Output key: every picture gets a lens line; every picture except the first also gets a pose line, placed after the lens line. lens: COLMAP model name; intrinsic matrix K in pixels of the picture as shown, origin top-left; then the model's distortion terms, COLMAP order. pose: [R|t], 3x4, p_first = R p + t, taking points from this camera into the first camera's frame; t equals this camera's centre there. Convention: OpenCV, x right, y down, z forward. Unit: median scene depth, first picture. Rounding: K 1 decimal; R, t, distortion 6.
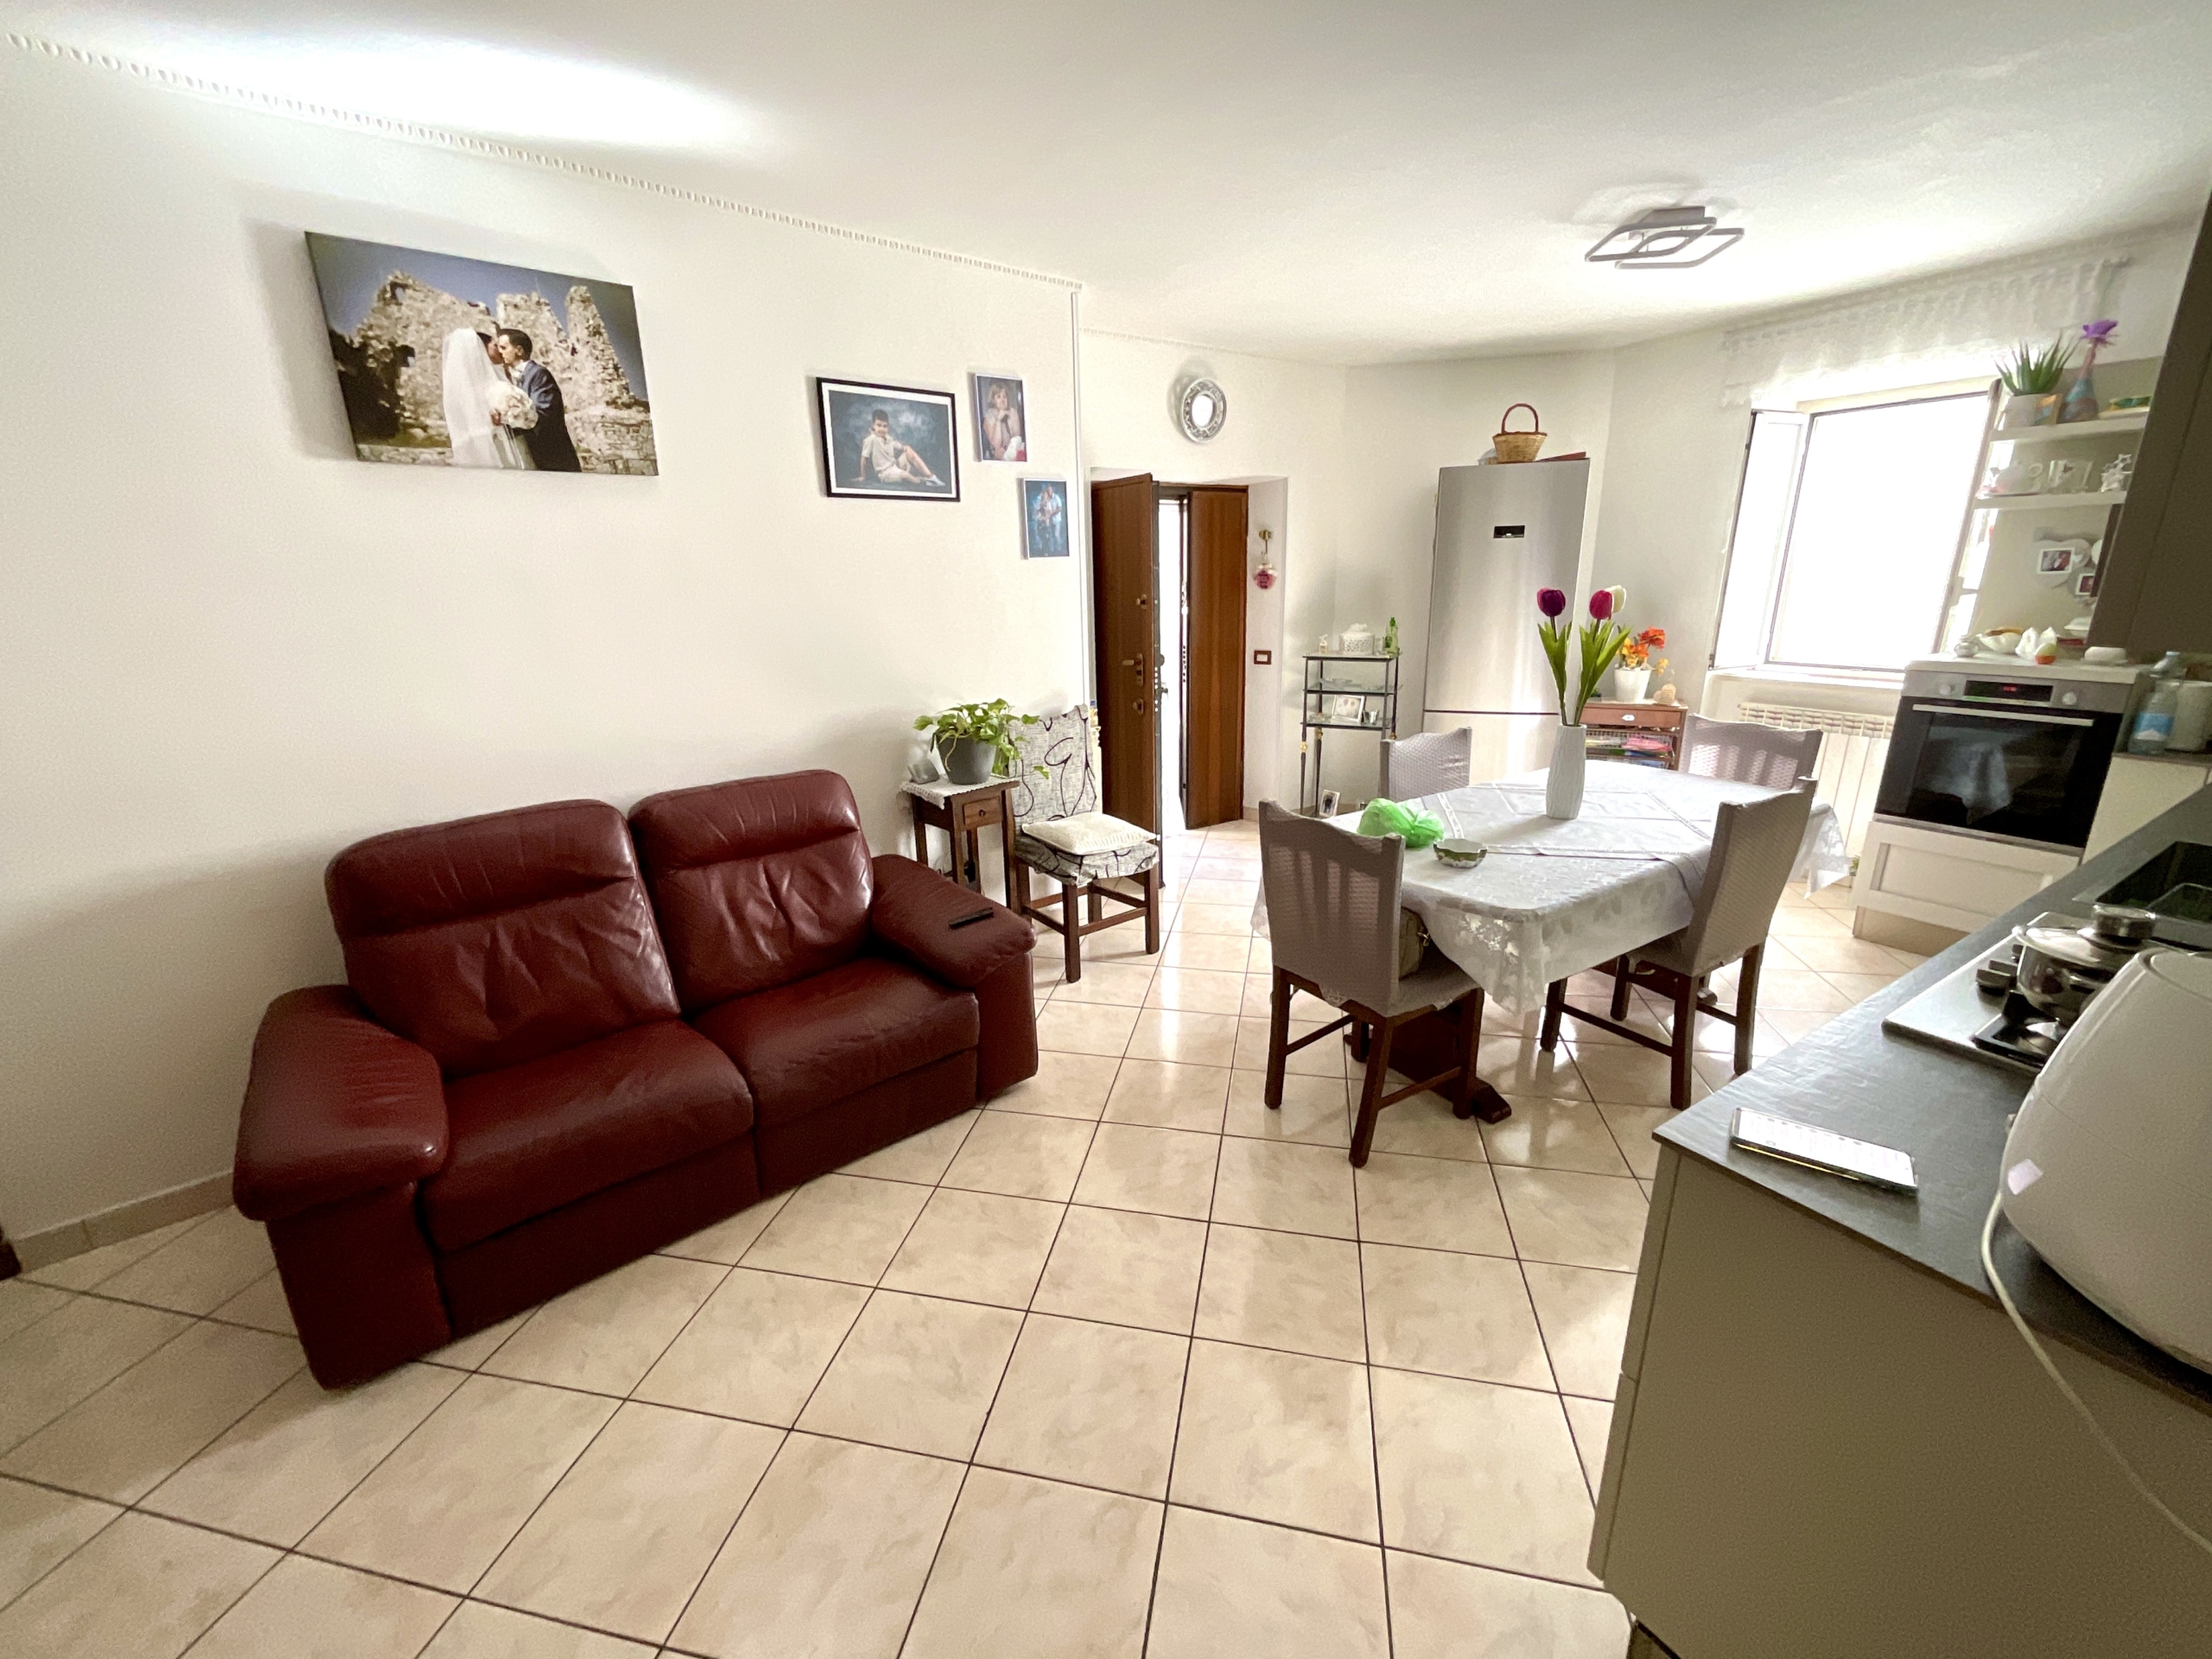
lens RADIAL K [[890.9, 0, 1110.6], [0, 890.9, 828.9], [0, 0, 1]] dist [-0.001304, -0.000240]
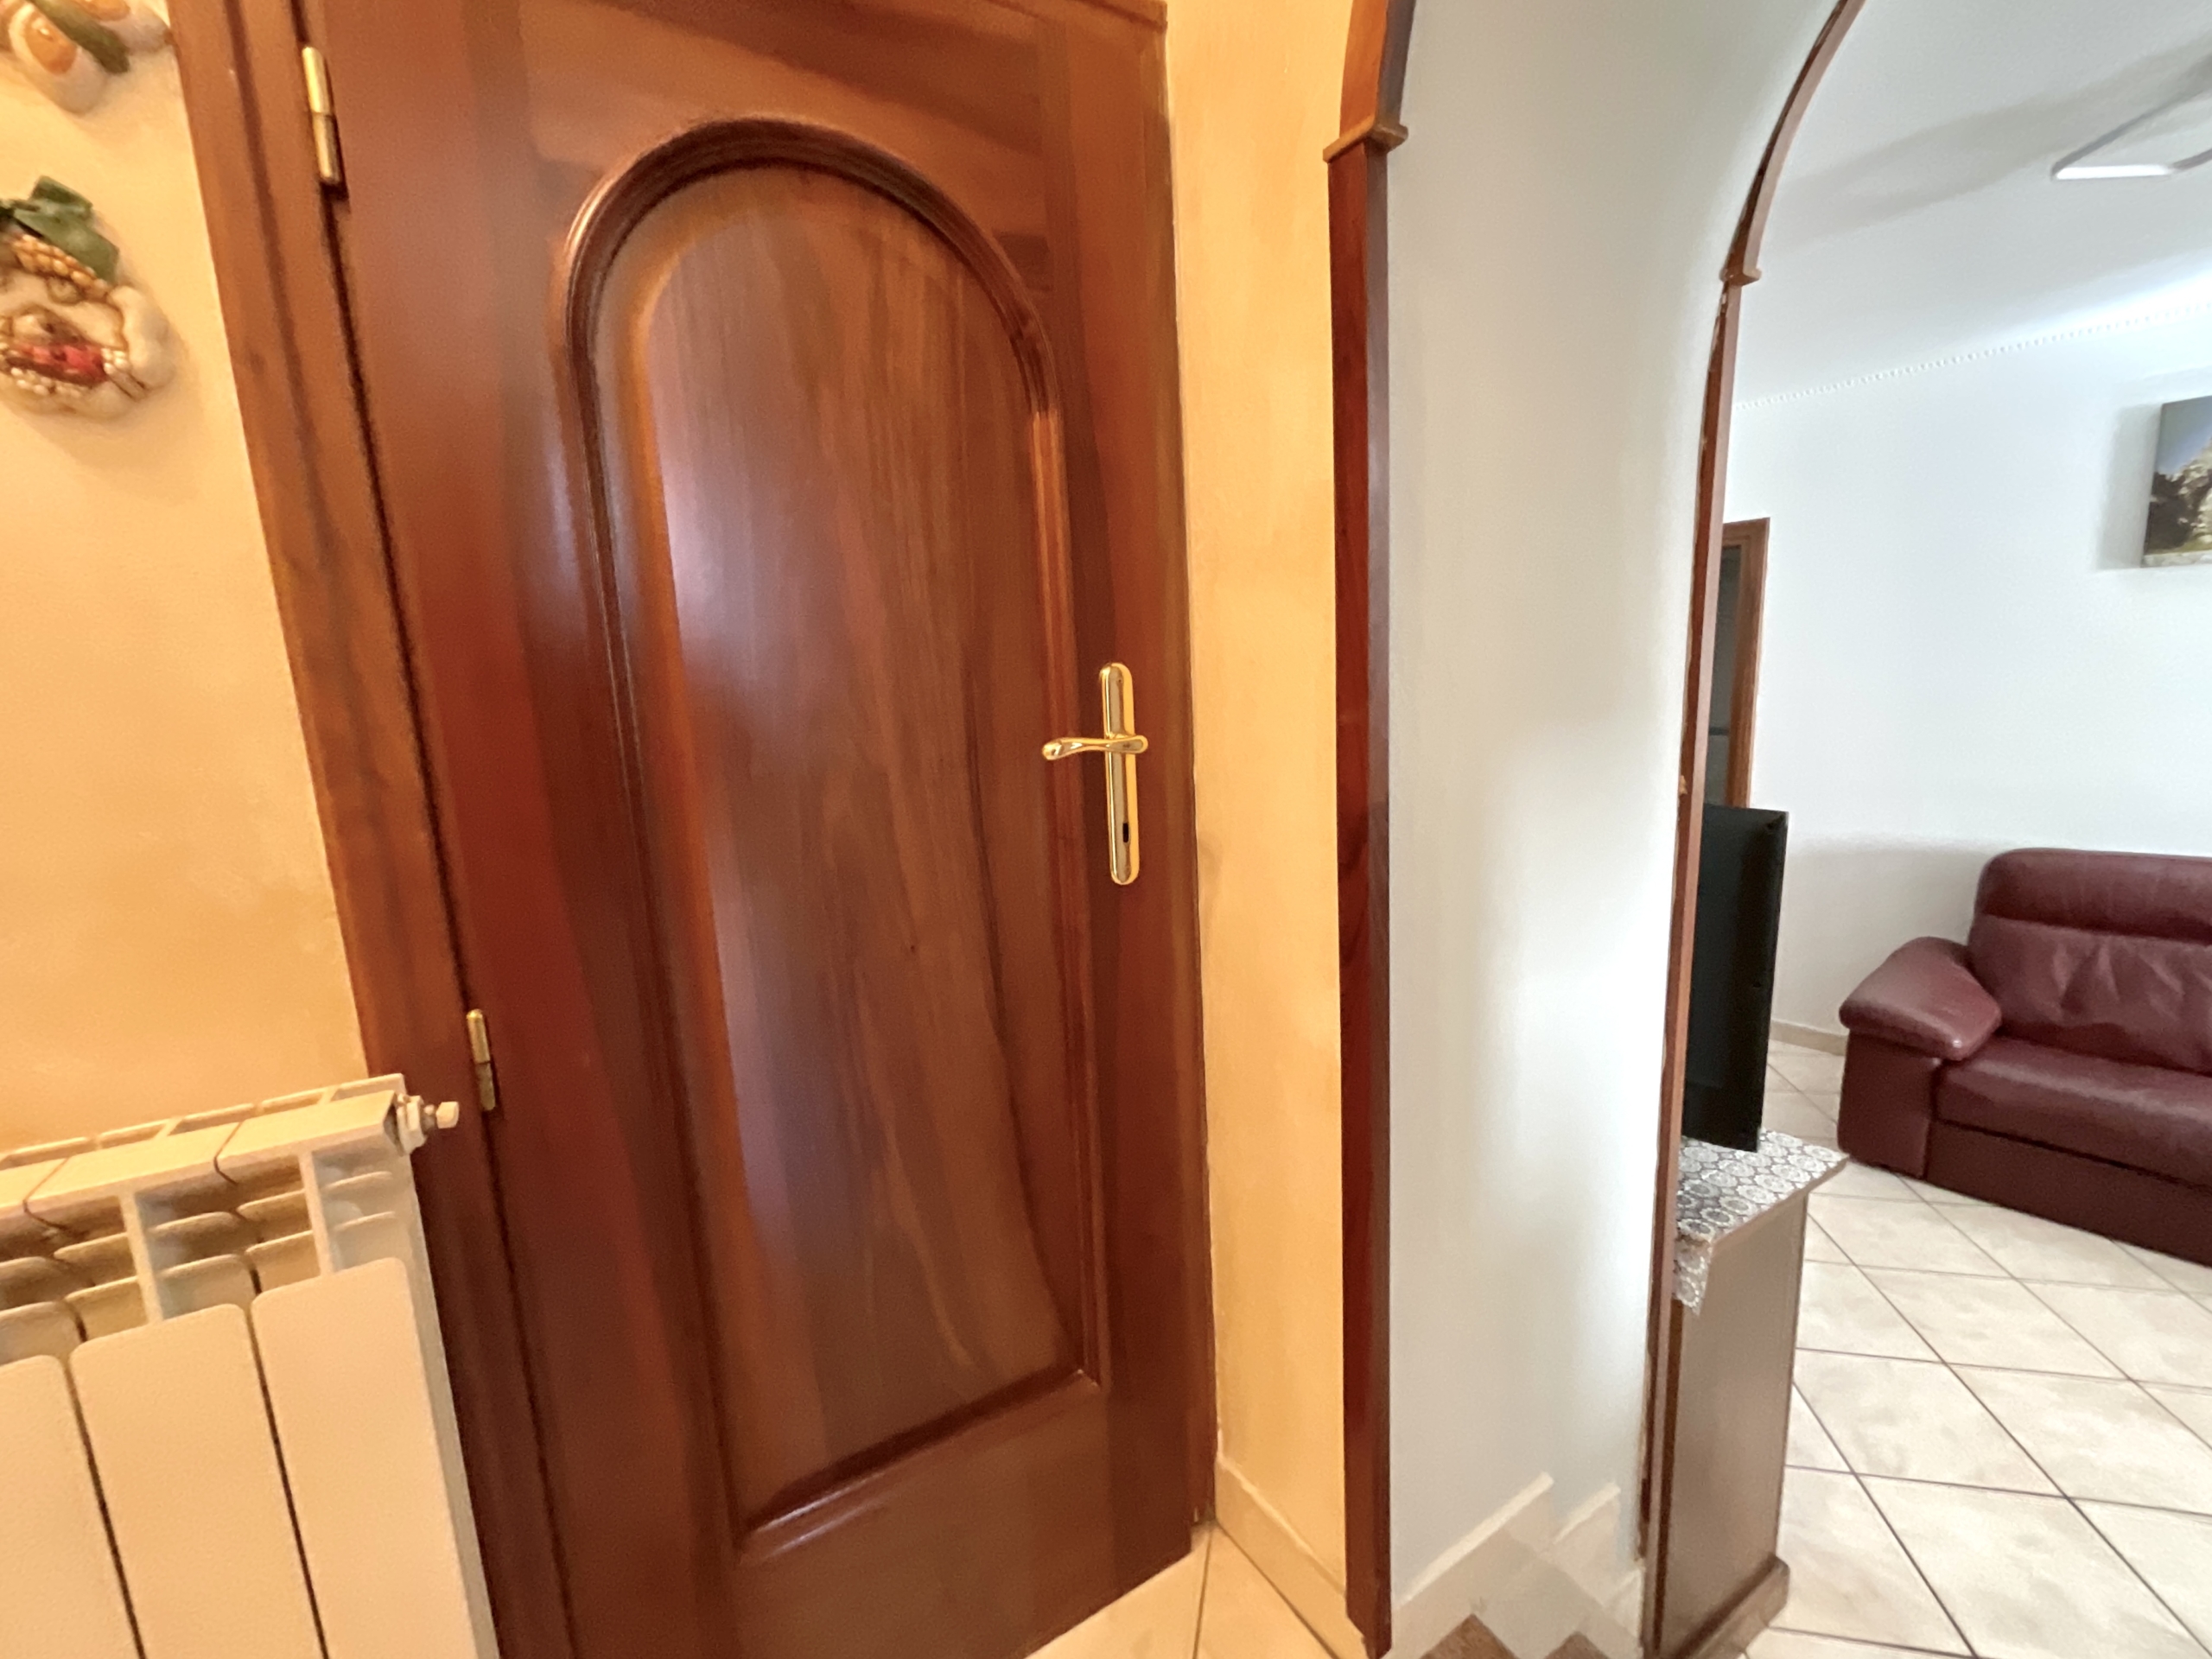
lens RADIAL K [[890.9, 0, 1110.6], [0, 890.9, 828.9], [0, 0, 1]] dist [-0.001304, -0.000240]
pose [[-0.015854, 0.184945, -0.982621, 0.514244], [-0.240756, 0.953124, 0.183278, 0.070116], [0.970456, 0.239478, 0.029416, -0.395808]]
